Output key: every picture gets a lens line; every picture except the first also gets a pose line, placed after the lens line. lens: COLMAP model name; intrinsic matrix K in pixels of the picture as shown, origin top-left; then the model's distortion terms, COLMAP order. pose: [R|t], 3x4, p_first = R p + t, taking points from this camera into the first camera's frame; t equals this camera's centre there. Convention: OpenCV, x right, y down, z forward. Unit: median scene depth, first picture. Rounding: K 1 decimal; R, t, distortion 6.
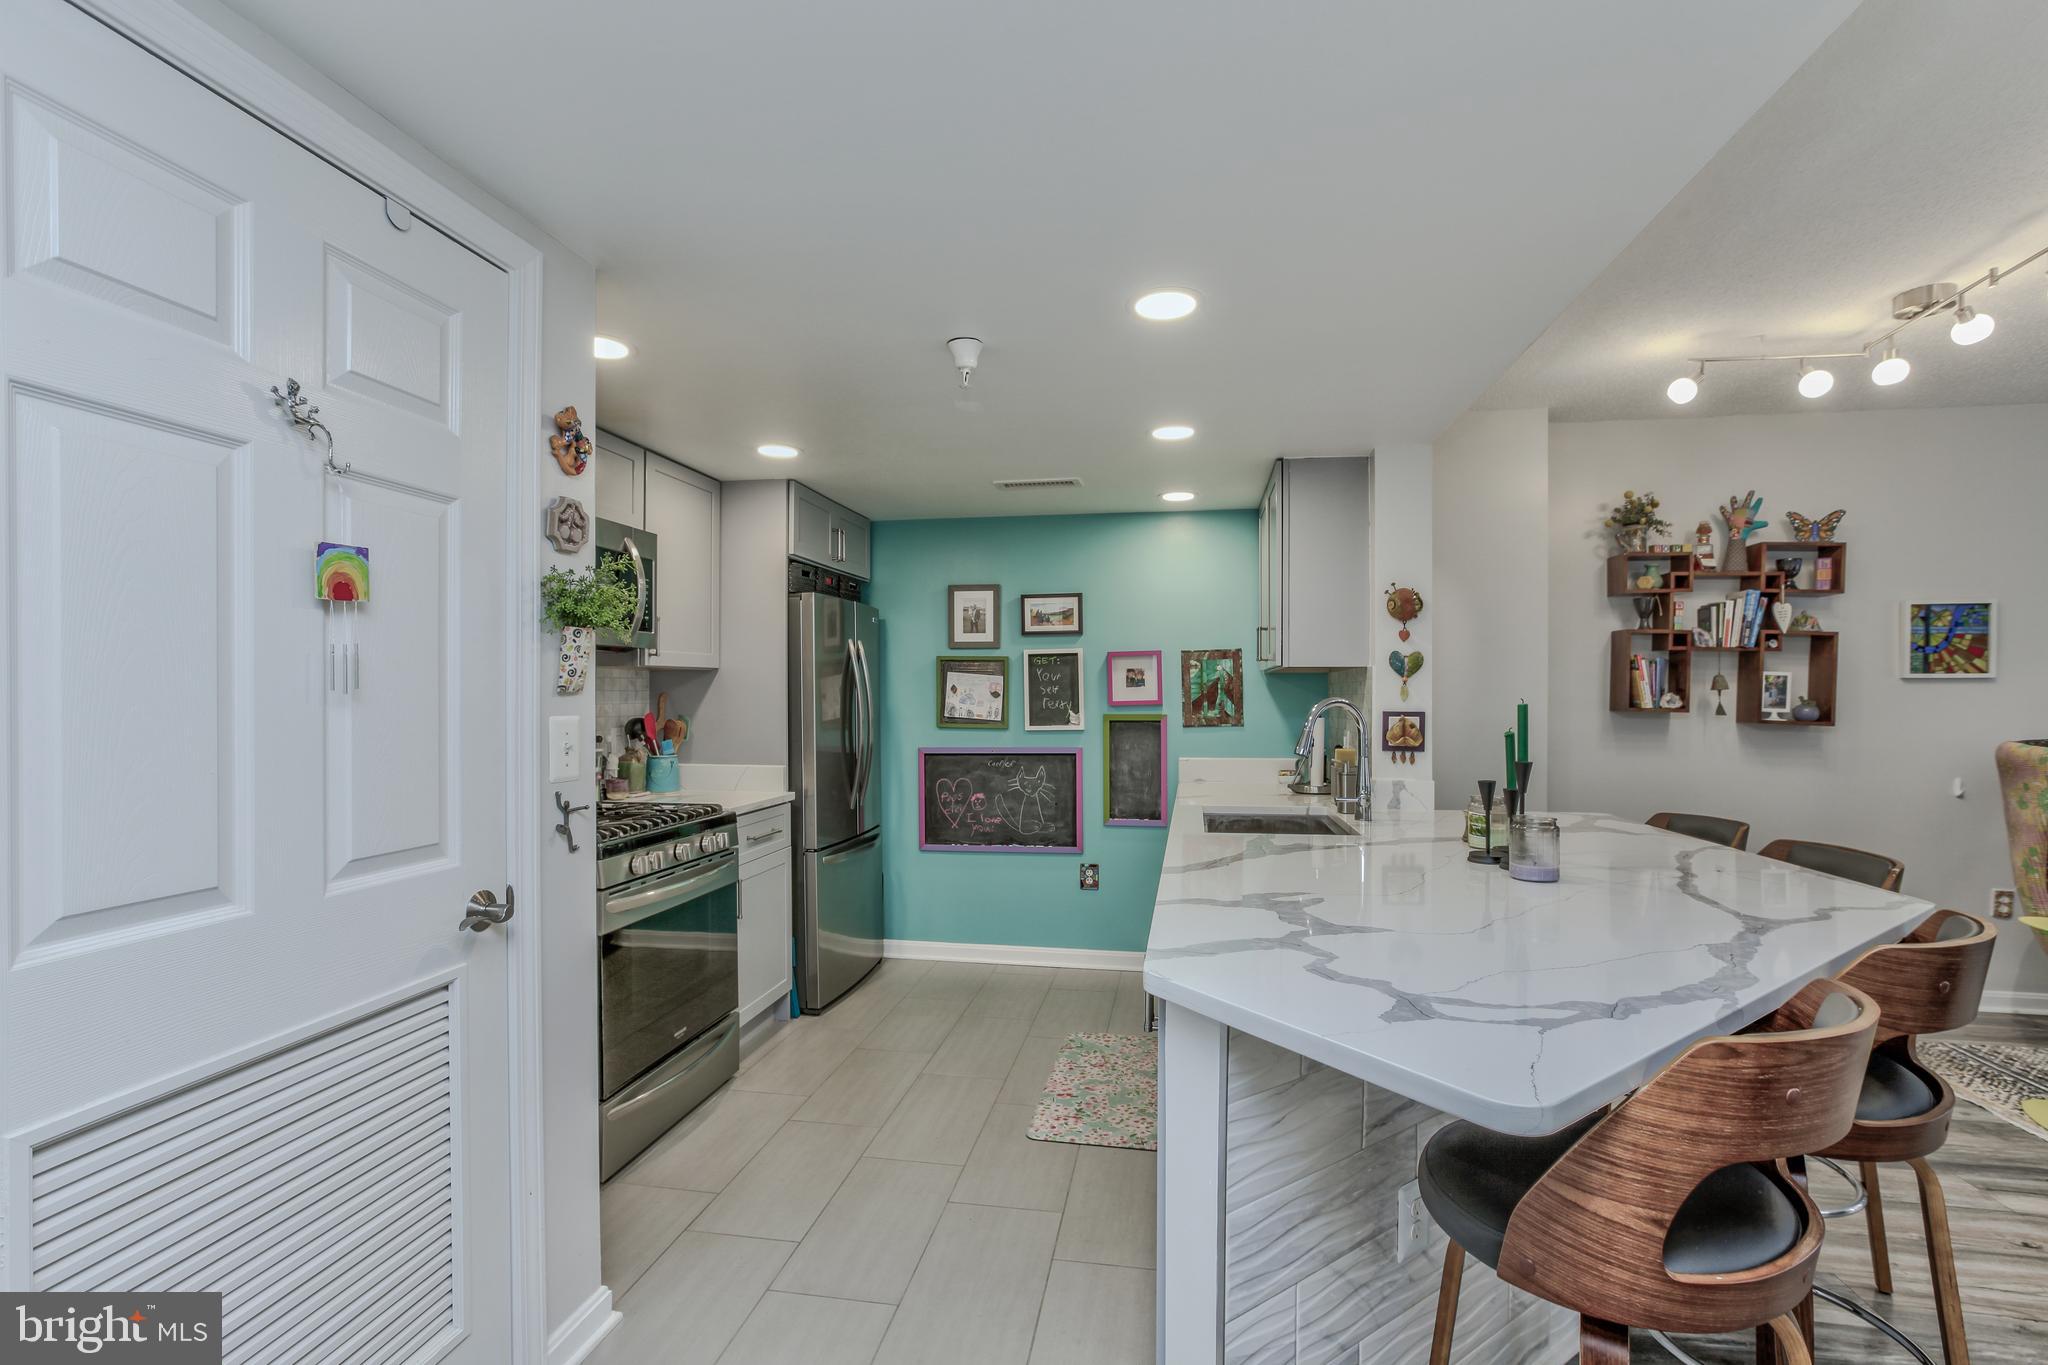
lens RADIAL K [[938.4, 0, 1011.1], [0, 938.4, 685.4], [0, 0, 1]] dist [-0.026973, 0.012850]
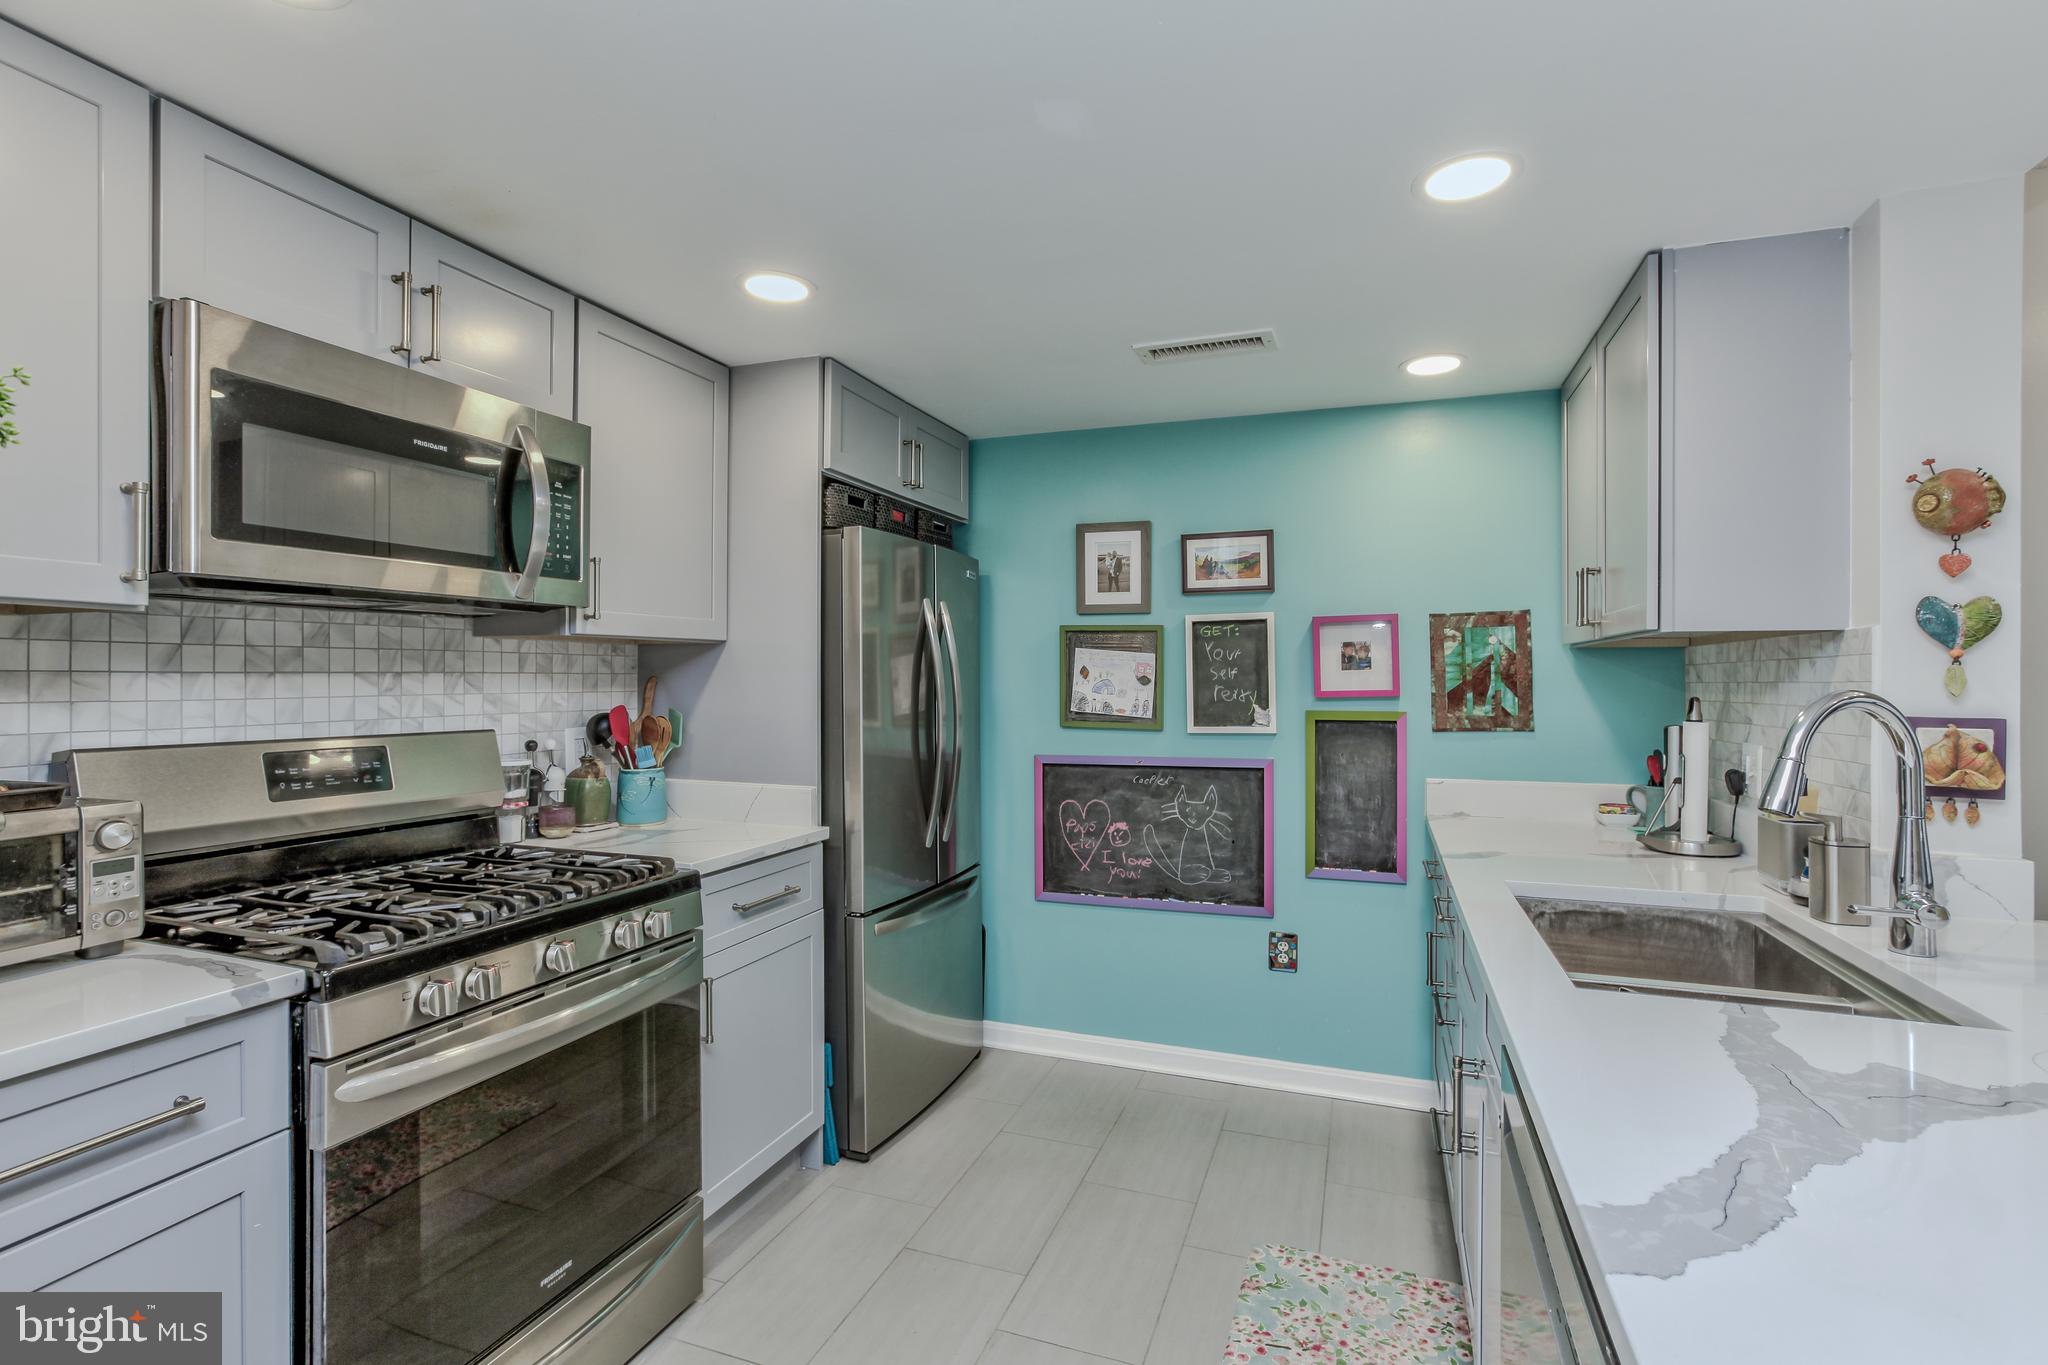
lens RADIAL K [[911.9, 0, 1015.5], [0, 911.9, 670.8], [0, 0, 1]] dist [-0.055016, 0.030416]
pose [[0.983607, 0.001406, -0.180319, 0.011645], [-0.001146, 0.999998, 0.001548, 0.001800], [0.180321, -0.001316, 0.983607, 0.332494]]
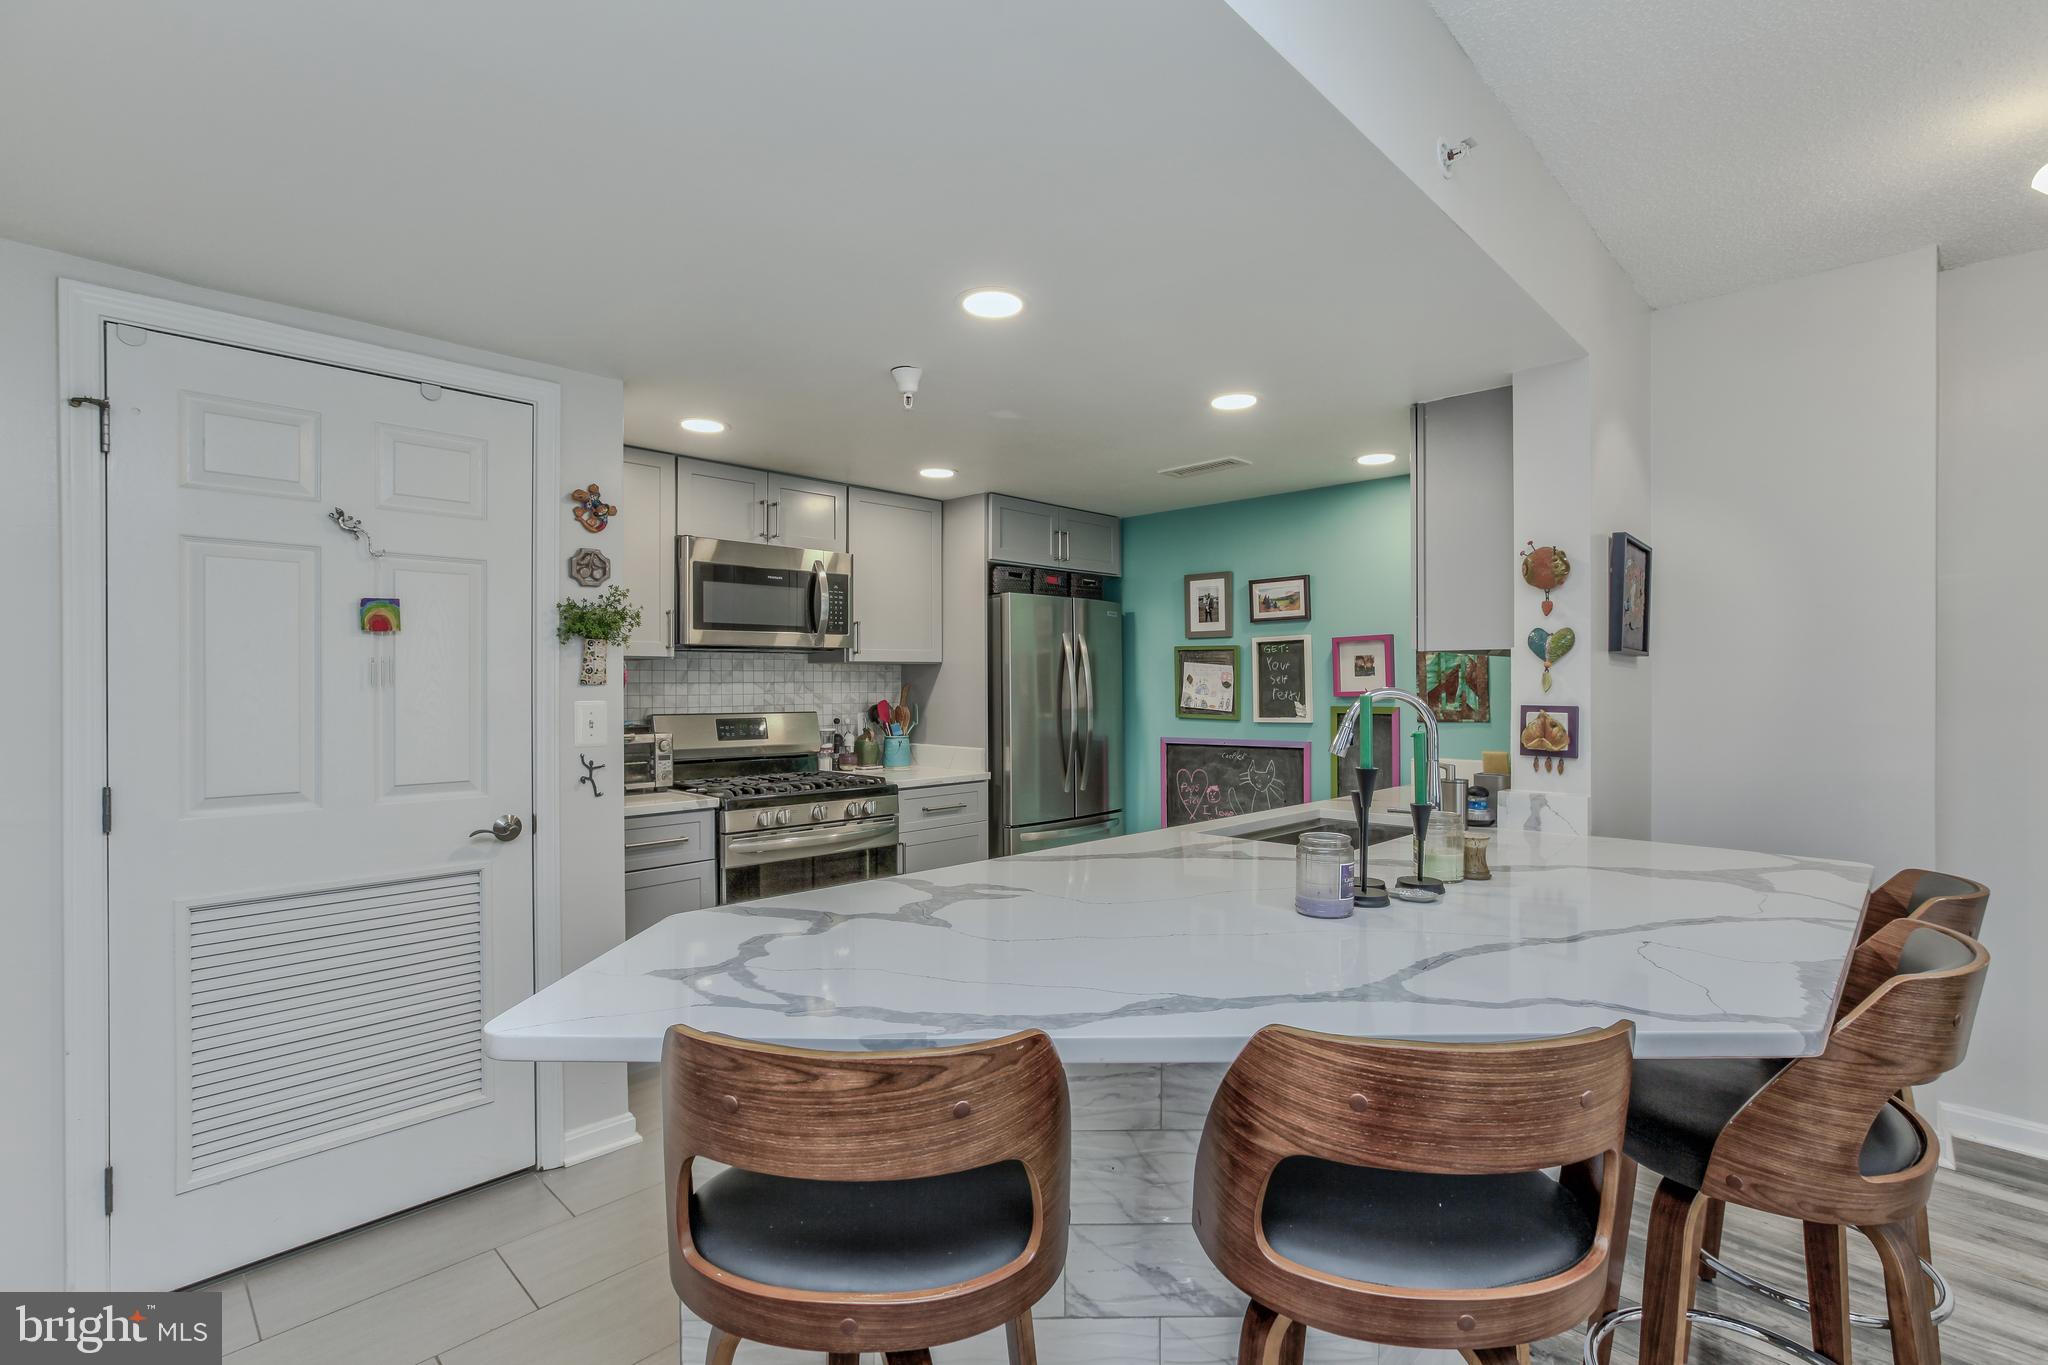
lens RADIAL K [[940.4, 0, 1033.5], [0, 940.4, 670.3], [0, 0, 1]] dist [-0.030618, 0.013644]
pose [[0.823228, -0.010332, -0.567616, 0.381297], [0.007267, 0.999944, -0.007663, 0.000742], [0.567664, 0.002184, 0.823258, 0.087361]]
